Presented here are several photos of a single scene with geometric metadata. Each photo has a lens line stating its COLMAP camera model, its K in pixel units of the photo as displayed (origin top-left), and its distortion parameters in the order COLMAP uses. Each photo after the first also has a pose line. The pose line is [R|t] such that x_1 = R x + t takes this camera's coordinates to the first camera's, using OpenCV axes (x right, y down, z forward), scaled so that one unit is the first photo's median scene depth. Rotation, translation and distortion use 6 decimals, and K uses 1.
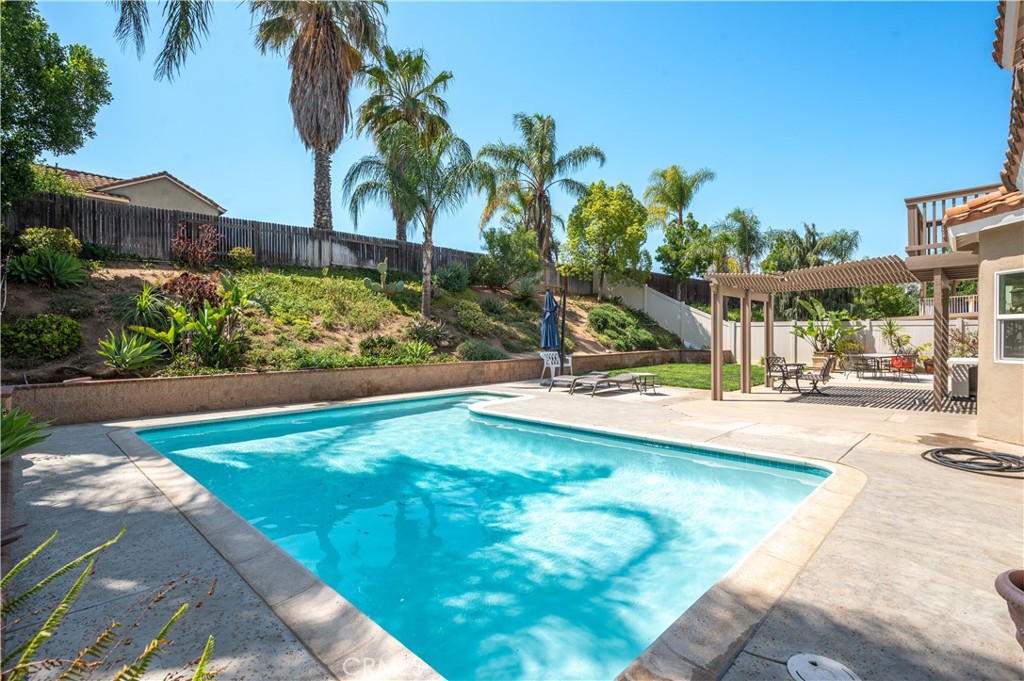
lens RADIAL K [[477.2, 0, 523.1], [0, 477.2, 340.4], [0, 0, 1]] dist [-0.004995, 0.000166]
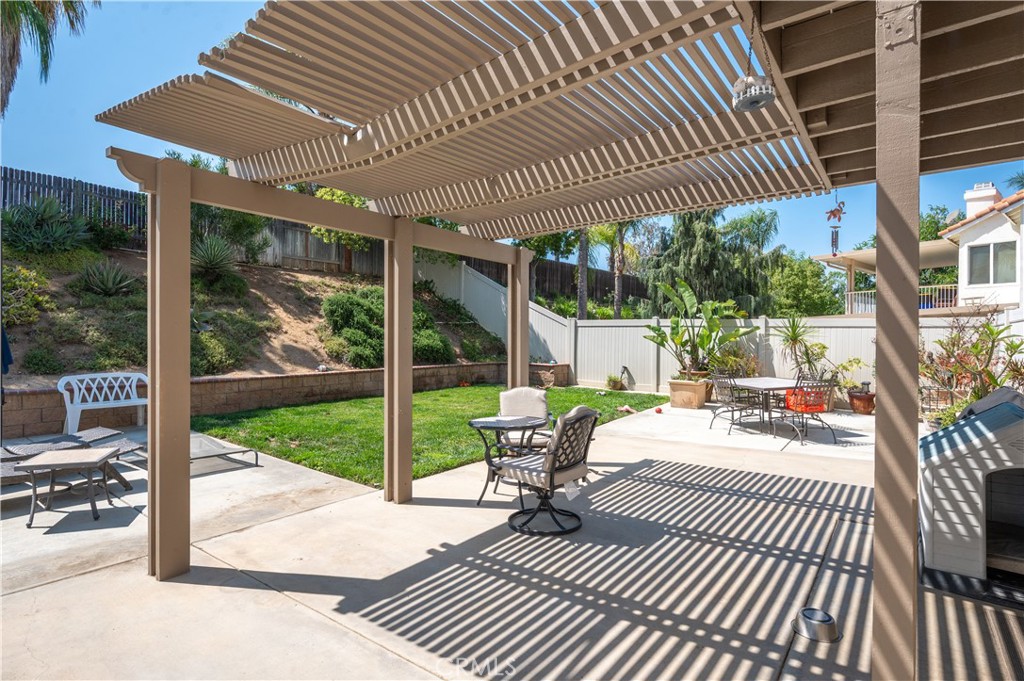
lens RADIAL K [[512.9, 0, 518.5], [0, 512.9, 345.2], [0, 0, 1]] dist [-0.003352, 0.000051]
pose [[0.992667, 0.009816, 0.120485, 0.331881], [-0.010311, 0.999941, 0.003491, -0.007190], [-0.120444, -0.004708, 0.992709, 0.386625]]
